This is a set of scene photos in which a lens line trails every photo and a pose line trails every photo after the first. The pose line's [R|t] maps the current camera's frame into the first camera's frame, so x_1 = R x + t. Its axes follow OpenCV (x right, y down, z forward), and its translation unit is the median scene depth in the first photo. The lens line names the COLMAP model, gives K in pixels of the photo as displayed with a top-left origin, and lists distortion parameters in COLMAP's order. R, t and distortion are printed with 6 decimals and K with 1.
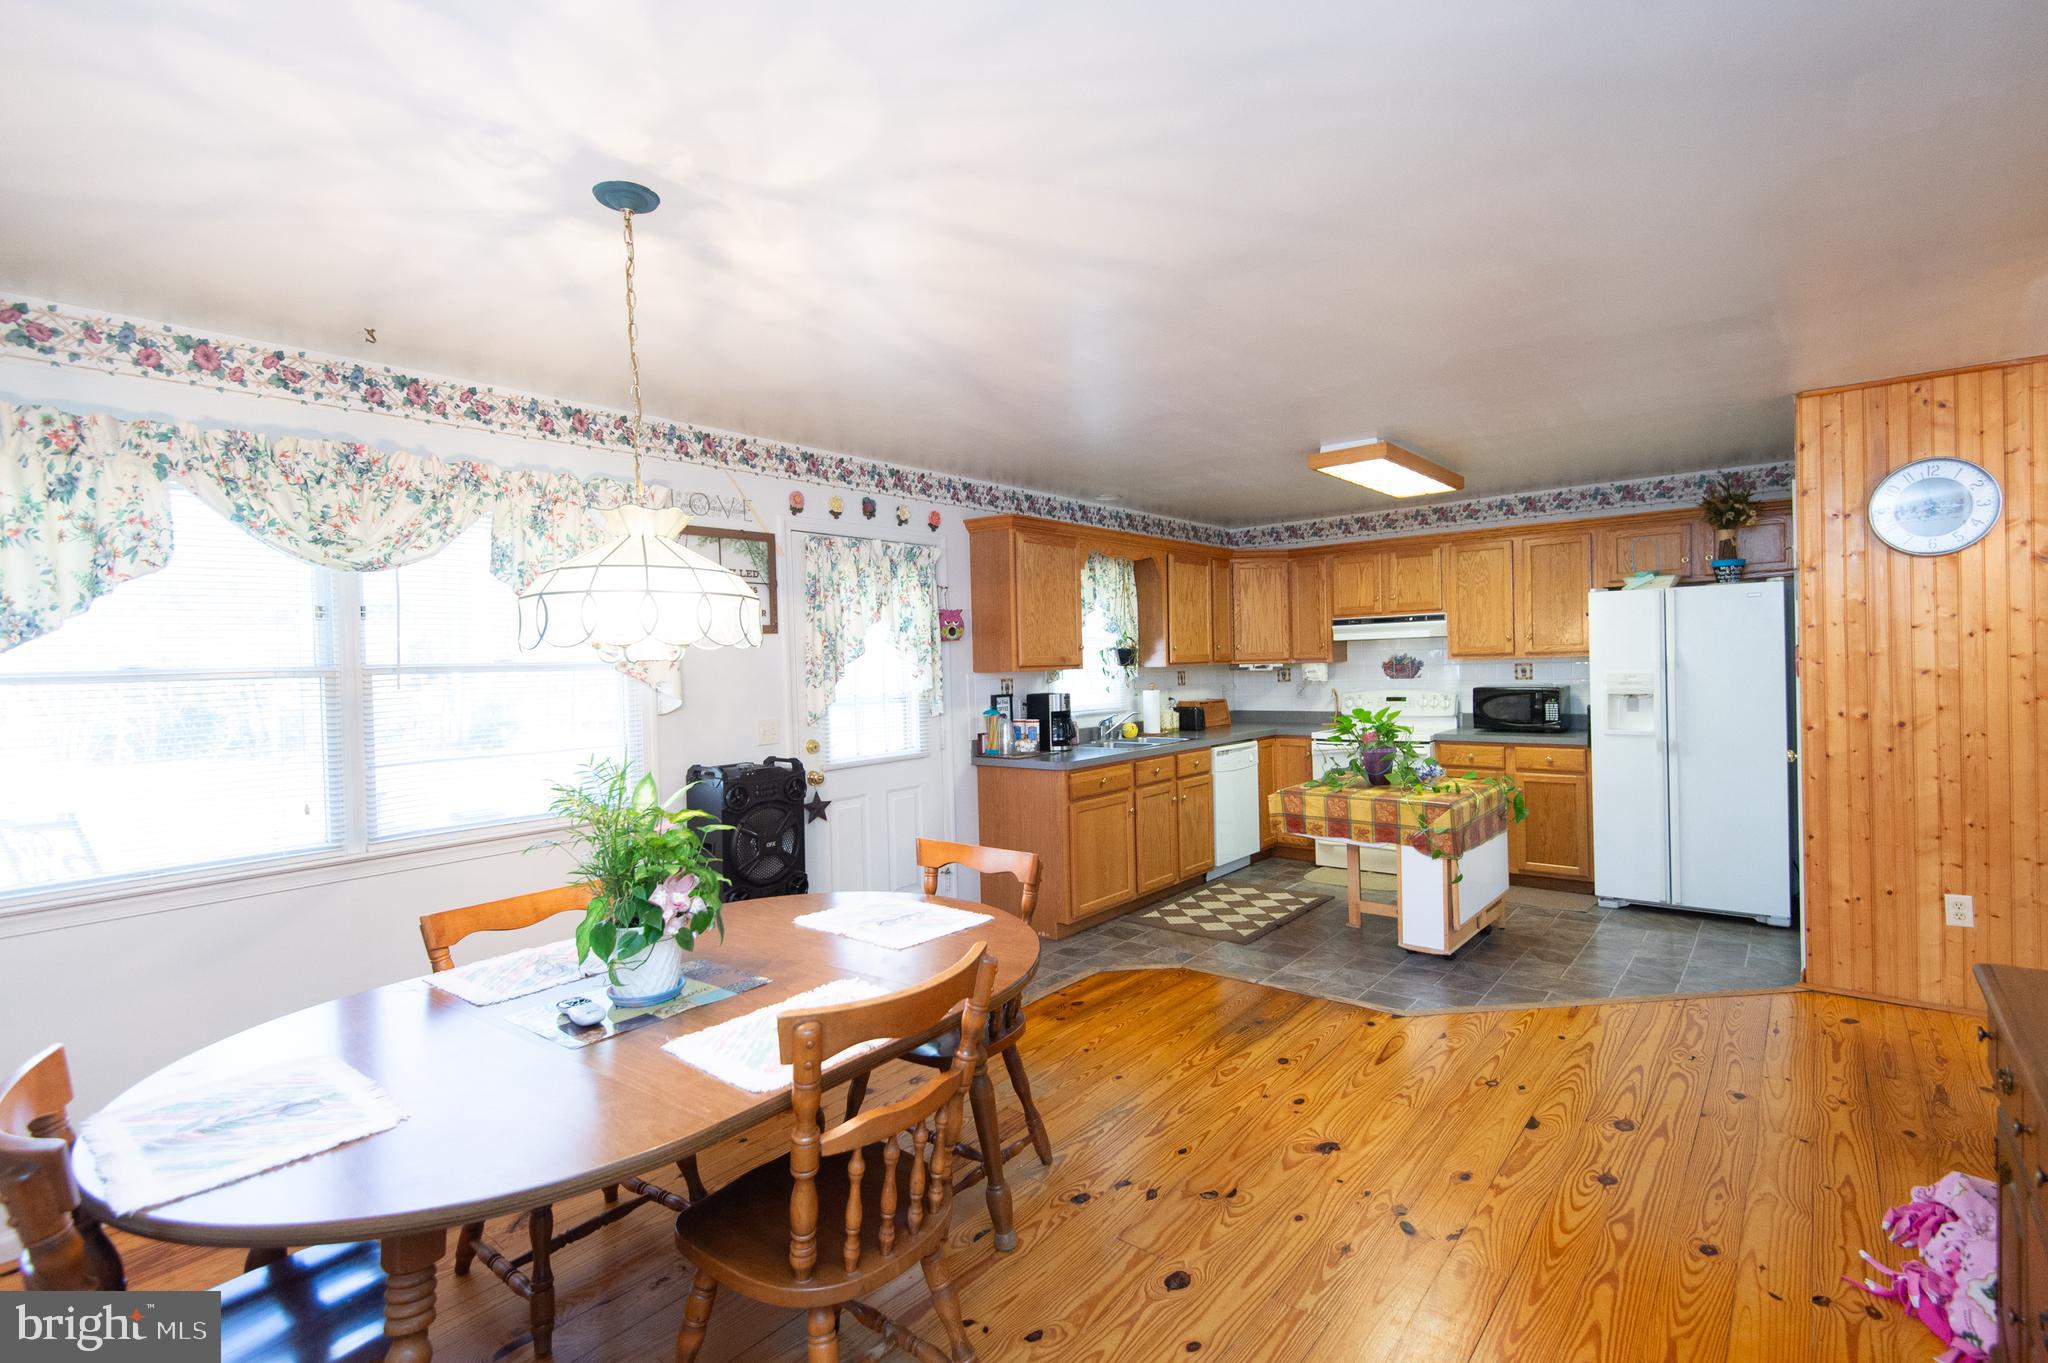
lens RADIAL K [[949.7, 0, 1034.1], [0, 949.7, 677.5], [0, 0, 1]] dist [0.024930, -0.008498]
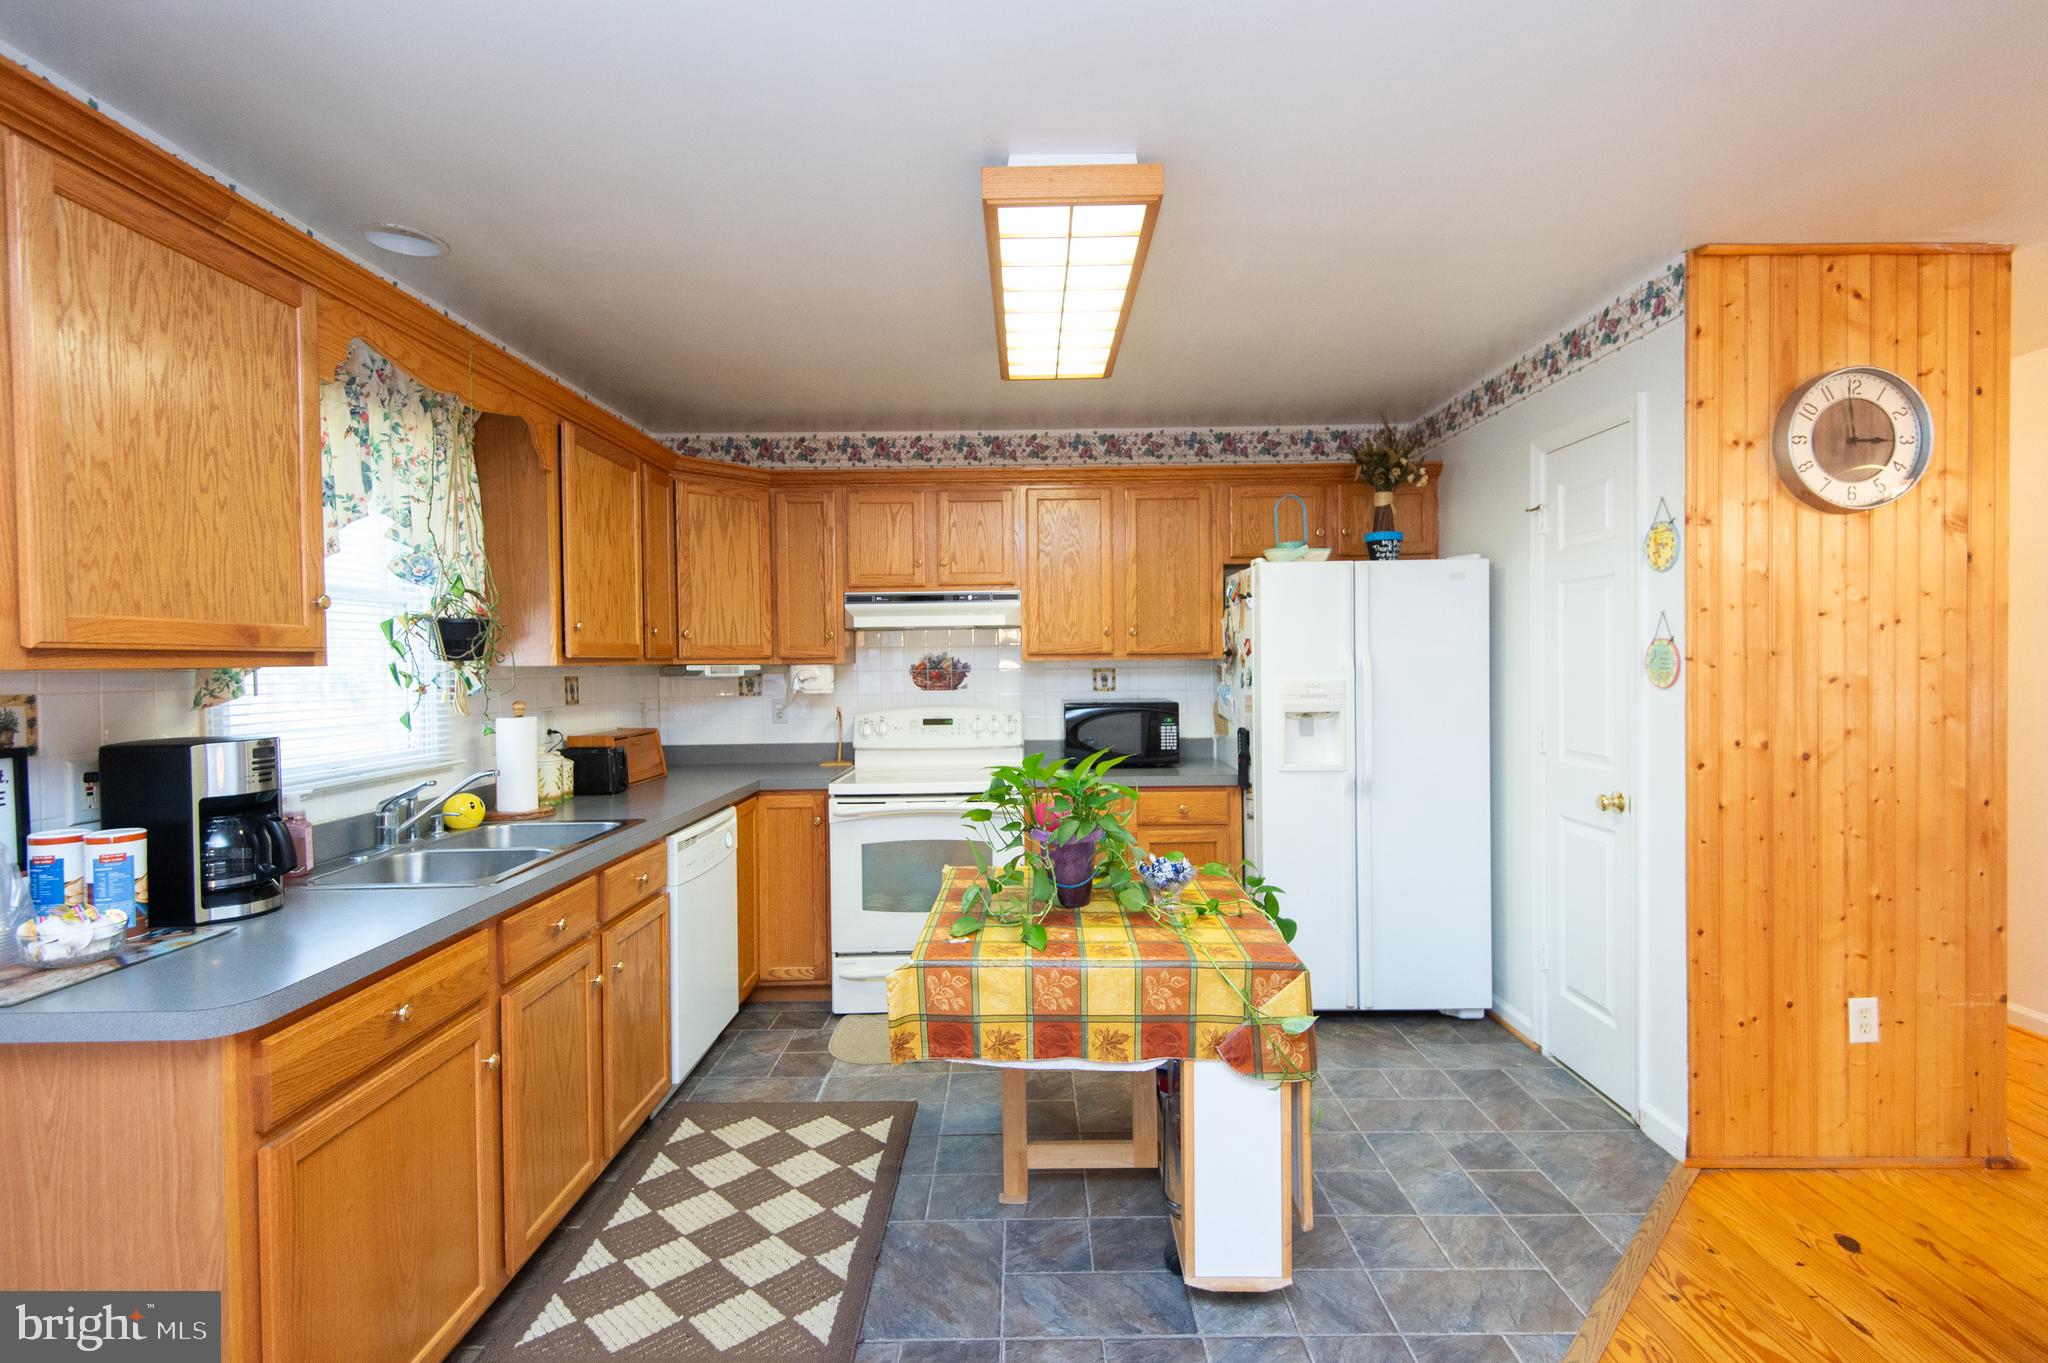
lens RADIAL K [[949.7, 0, 1034.1], [0, 949.7, 677.5], [0, 0, 1]] dist [0.024930, -0.008498]
pose [[0.777781, 0.005684, 0.628510, 0.036593], [0.001317, 0.999942, -0.010673, -0.000706], [-0.628535, 0.009129, 0.777728, 0.641979]]
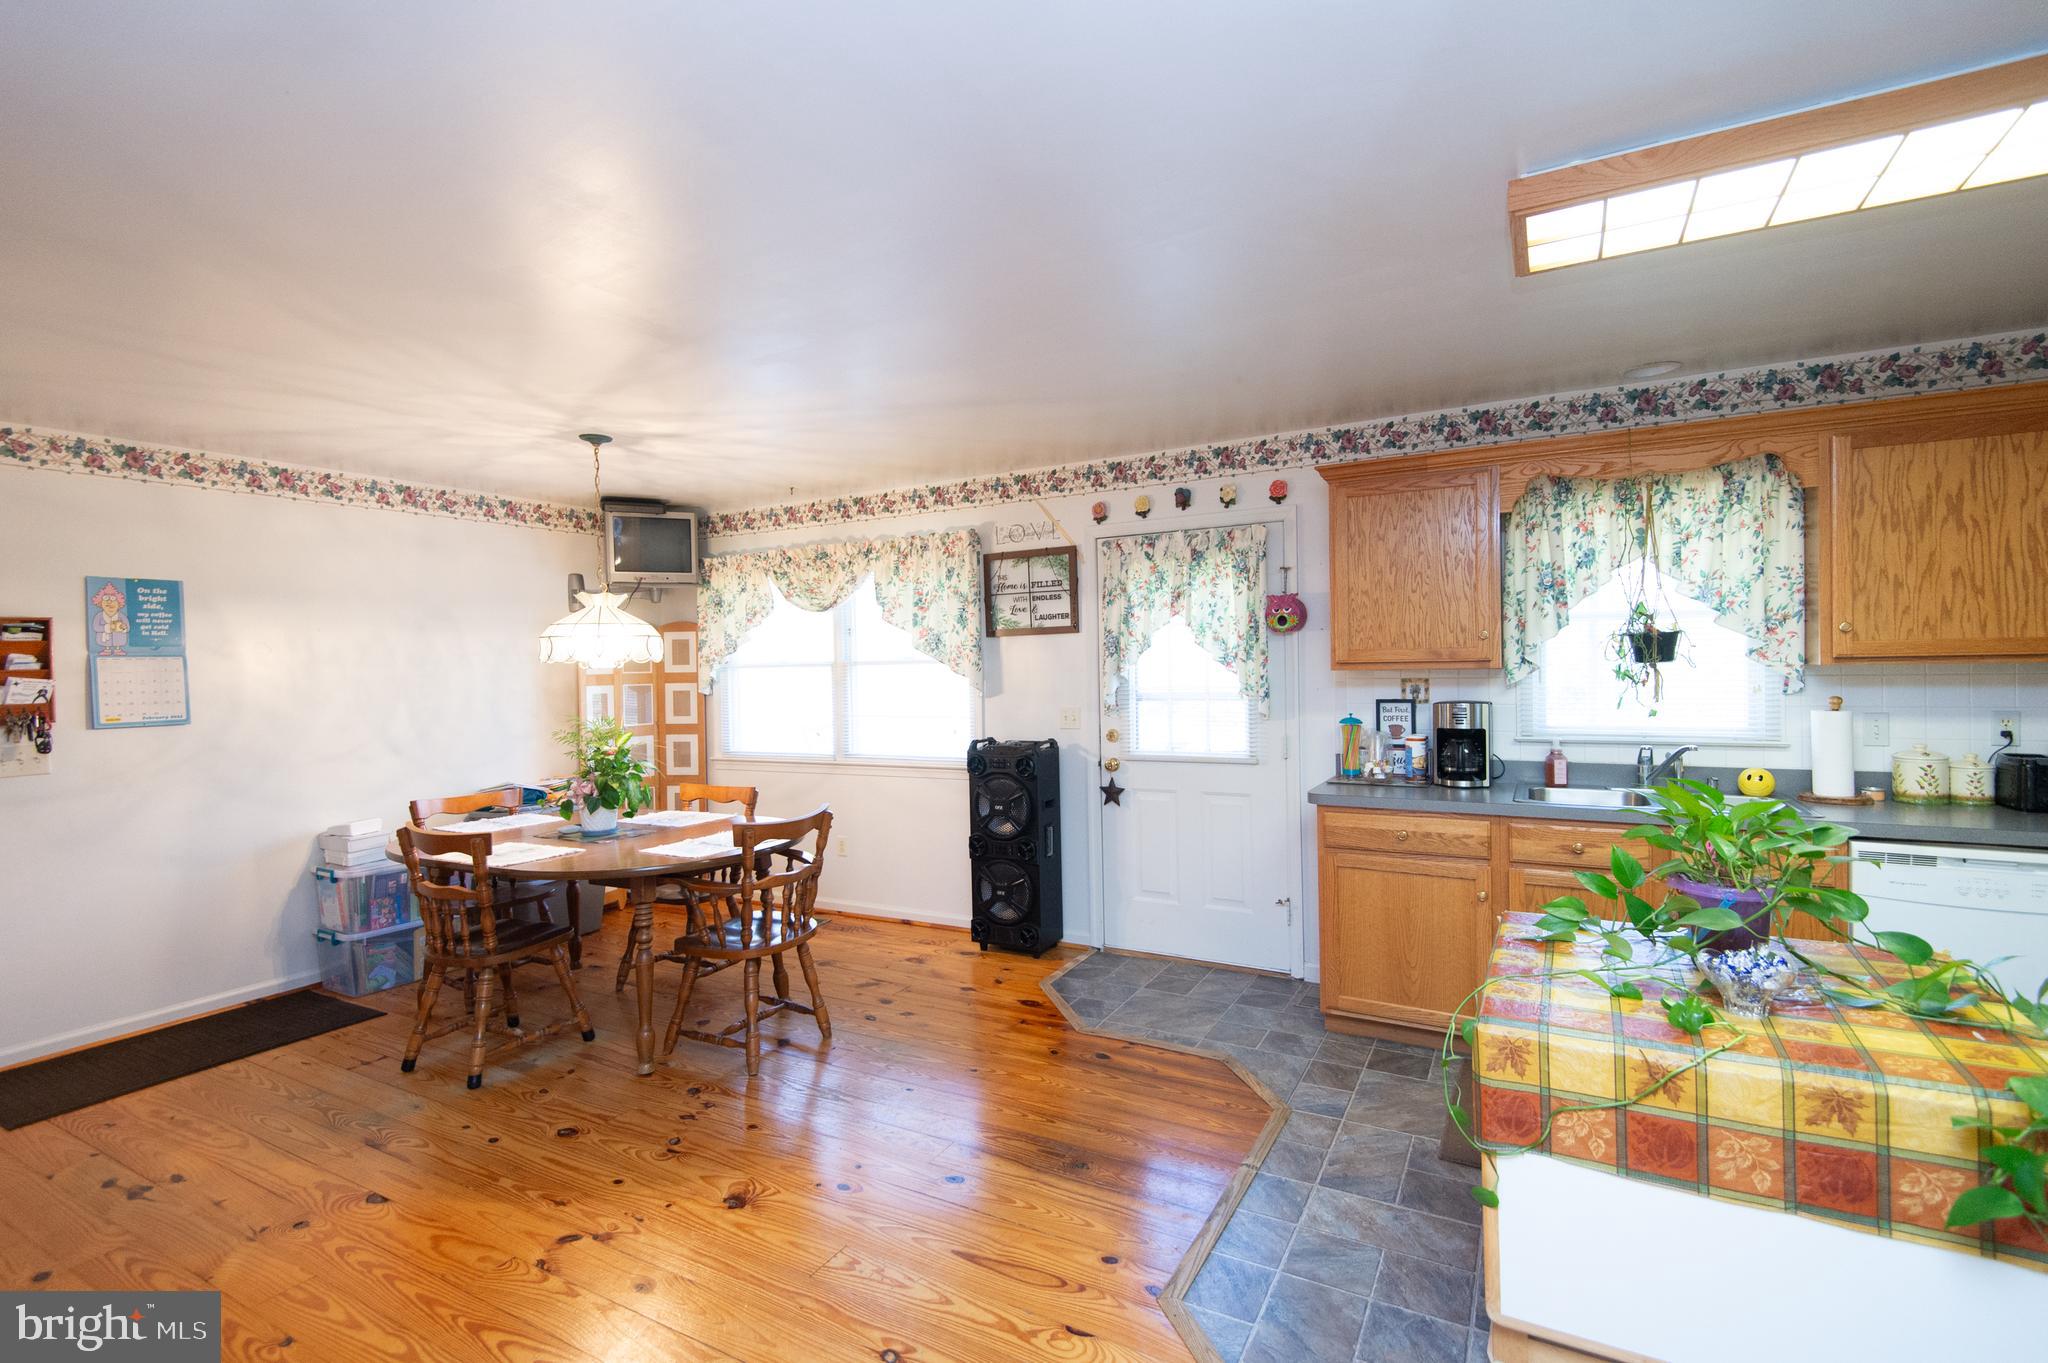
lens RADIAL K [[936.7, 0, 1024.0], [0, 936.7, 681.5], [0, 0, 1]] dist [0.064653, -0.036530]
pose [[0.171322, 0.037109, -0.984516, 0.730769], [-0.001862, 0.999301, 0.037342, -0.026241], [0.985213, -0.004564, 0.171271, 0.656979]]
